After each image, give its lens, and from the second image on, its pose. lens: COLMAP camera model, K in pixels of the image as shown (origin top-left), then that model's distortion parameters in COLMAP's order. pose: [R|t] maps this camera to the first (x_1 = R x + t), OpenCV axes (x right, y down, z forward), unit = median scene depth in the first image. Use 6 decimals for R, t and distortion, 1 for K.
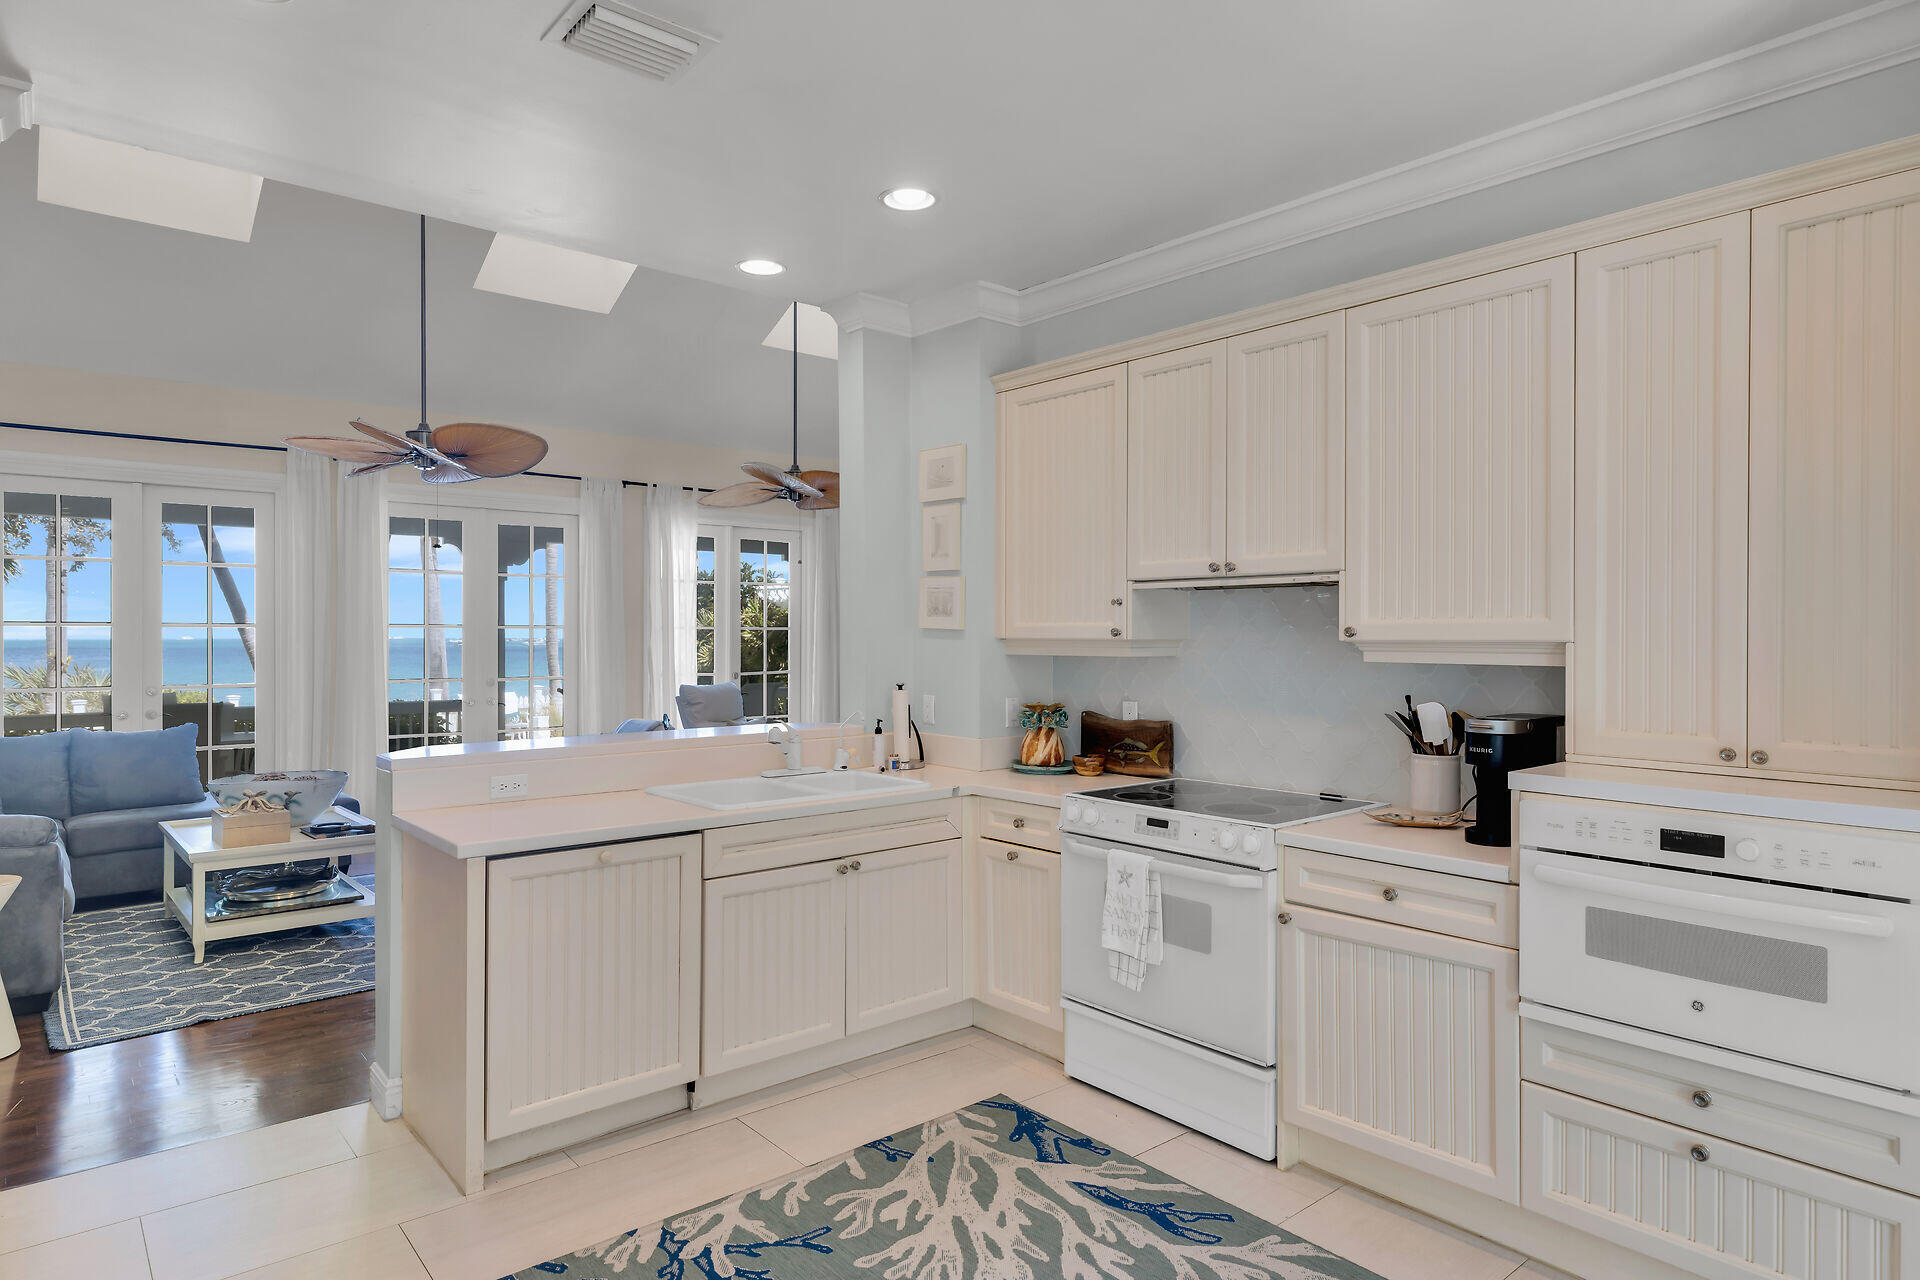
lens RADIAL K [[1065.8, 0, 960.0], [0, 1065.8, 640.0], [0, 0, 1]] dist [0.003293, 0.000553]
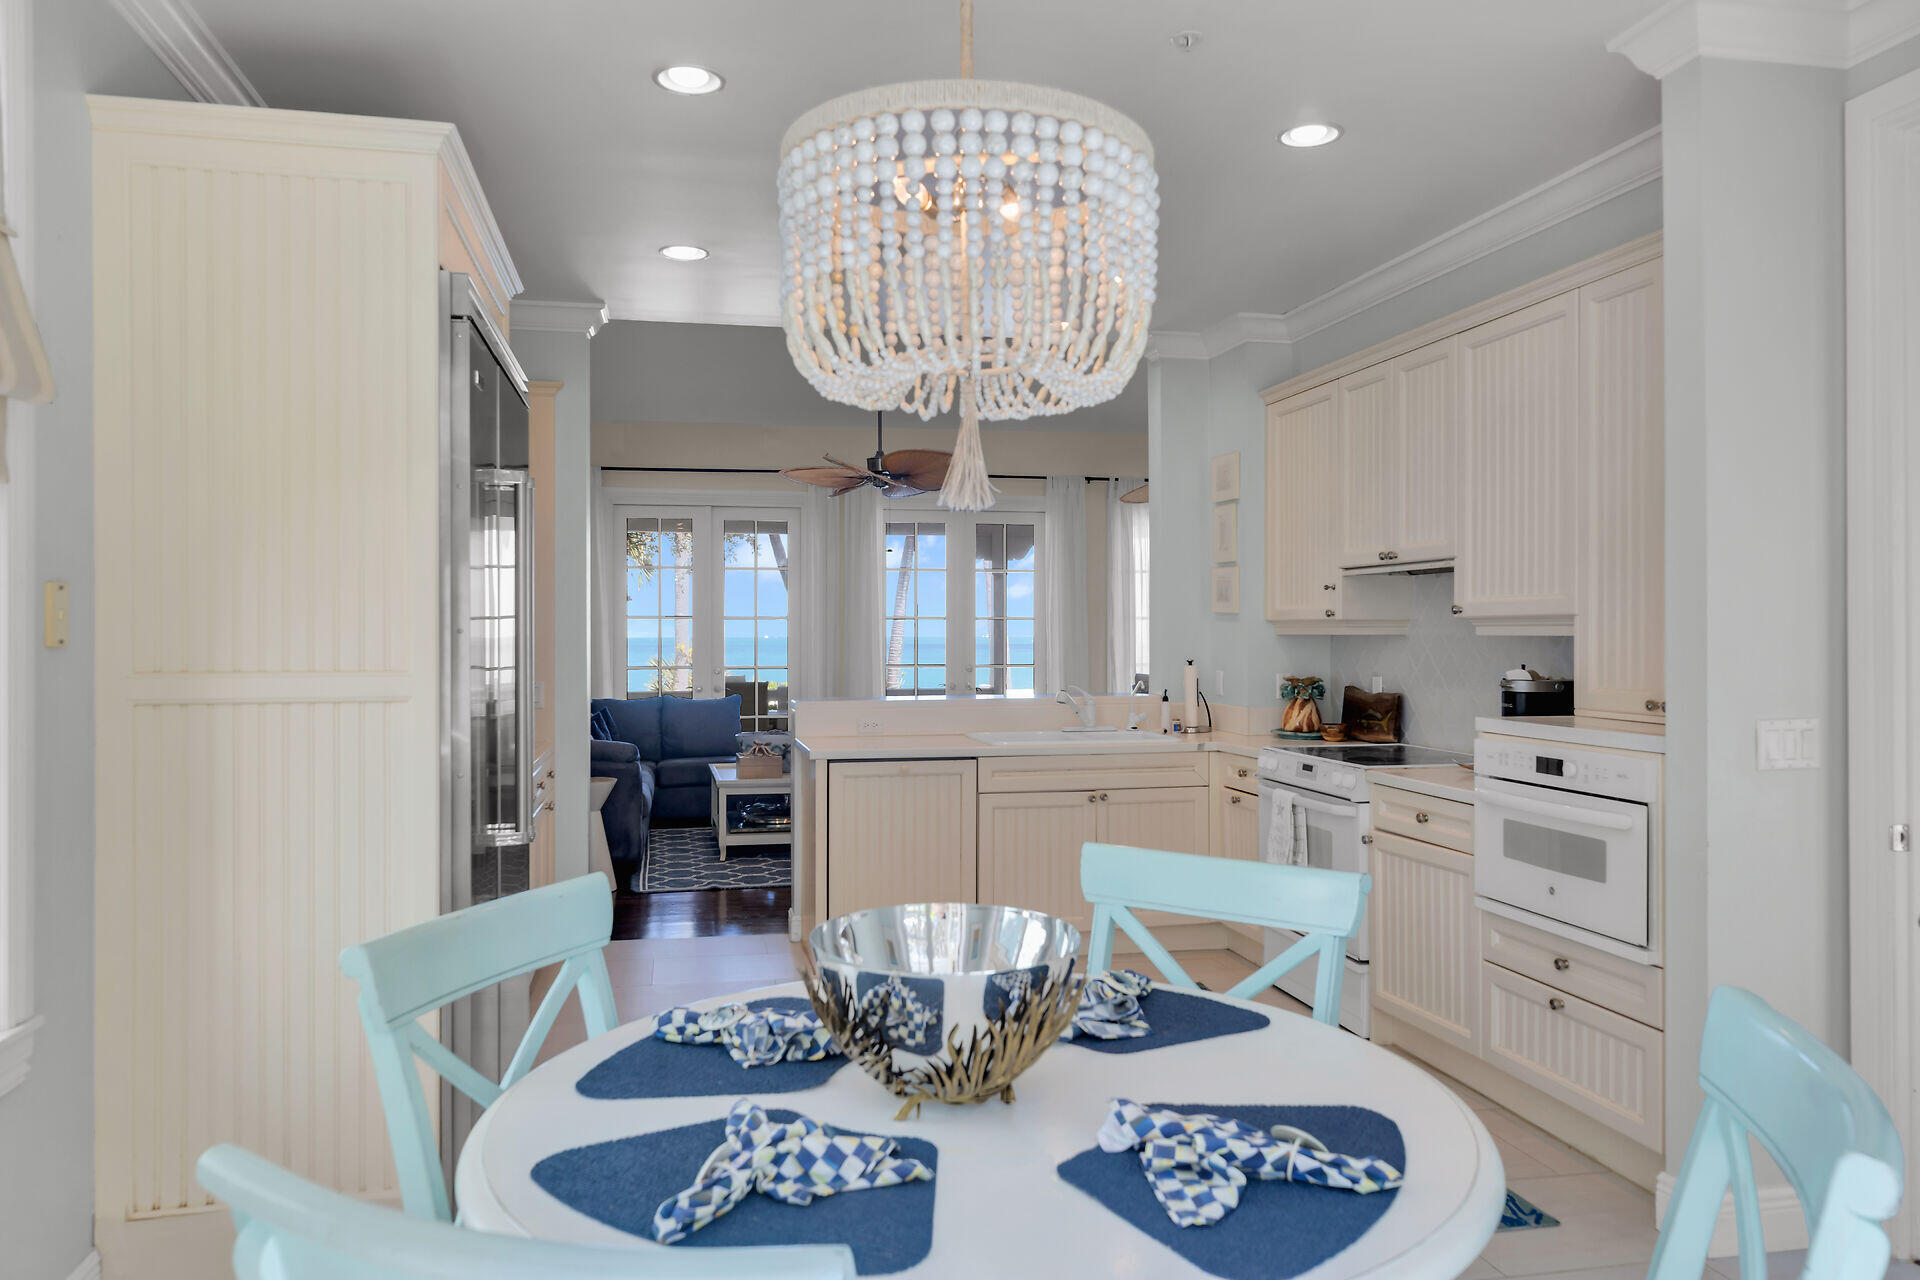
lens RADIAL K [[1279.1, 0, 987.0], [0, 1279.1, 636.1], [0, 0, 1]] dist [-0.001349, 0.000589]
pose [[0.888043, -0.001319, -0.459758, 0.413488], [0.001019, 0.999999, -0.000900, 0.016645], [0.459759, 0.000330, 0.888044, -0.366219]]
